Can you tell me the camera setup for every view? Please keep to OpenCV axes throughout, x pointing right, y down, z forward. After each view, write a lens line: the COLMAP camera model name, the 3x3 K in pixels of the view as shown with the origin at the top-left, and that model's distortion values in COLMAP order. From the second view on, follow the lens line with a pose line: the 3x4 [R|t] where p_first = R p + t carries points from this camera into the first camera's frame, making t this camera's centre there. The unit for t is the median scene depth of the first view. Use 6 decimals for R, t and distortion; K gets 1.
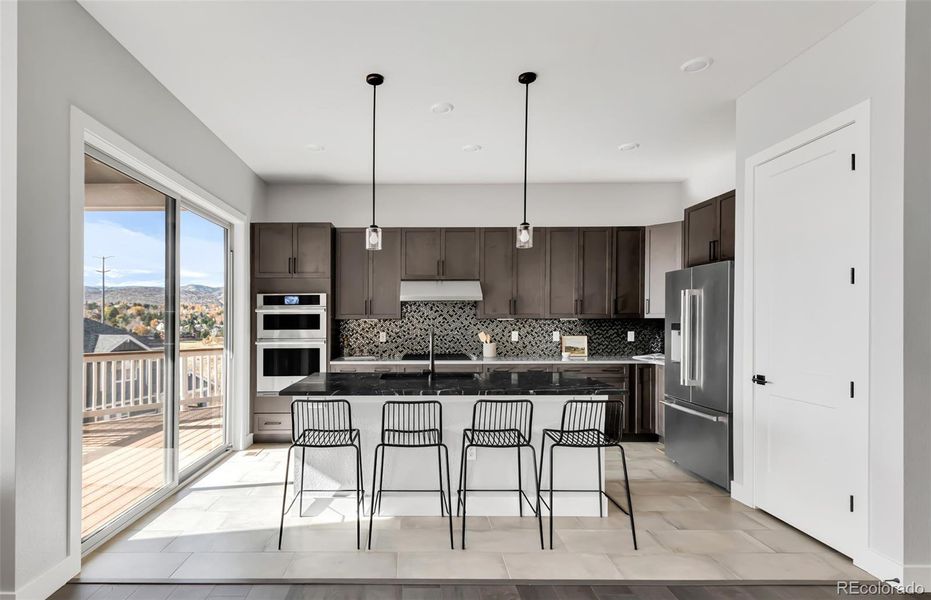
lens RADIAL K [[469.5, 0, 415.0], [0, 469.5, 325.2], [0, 0, 1]] dist [0.019258, -0.000596]
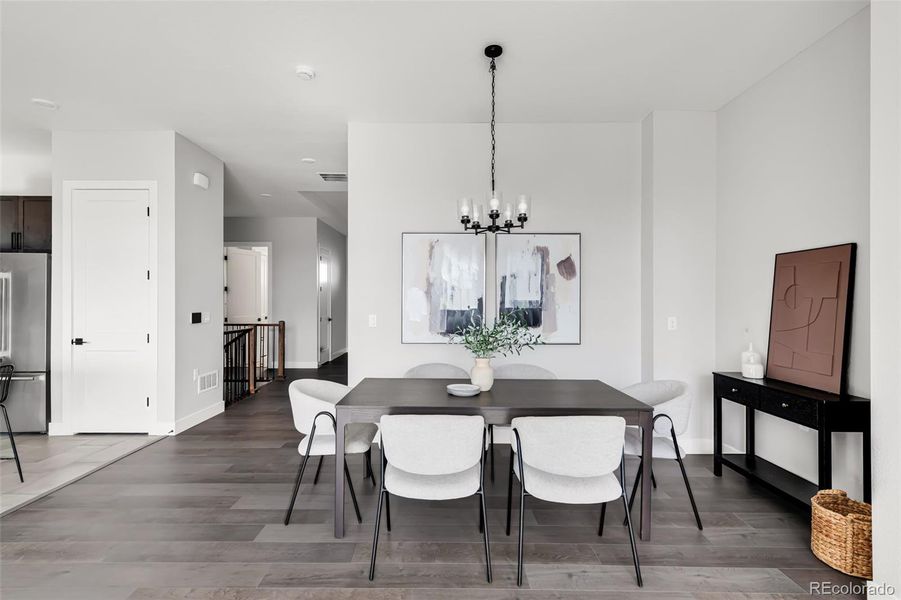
lens RADIAL K [[431.5, 0, 450.5], [0, 431.5, 300.0], [0, 0, 1]] dist [0.000306, 0.000071]
pose [[-0.007265, 0.012174, 0.999900, -0.345325], [0.008961, 0.999887, -0.012109, 0.010507], [-0.999933, 0.008872, -0.007373, -0.059749]]
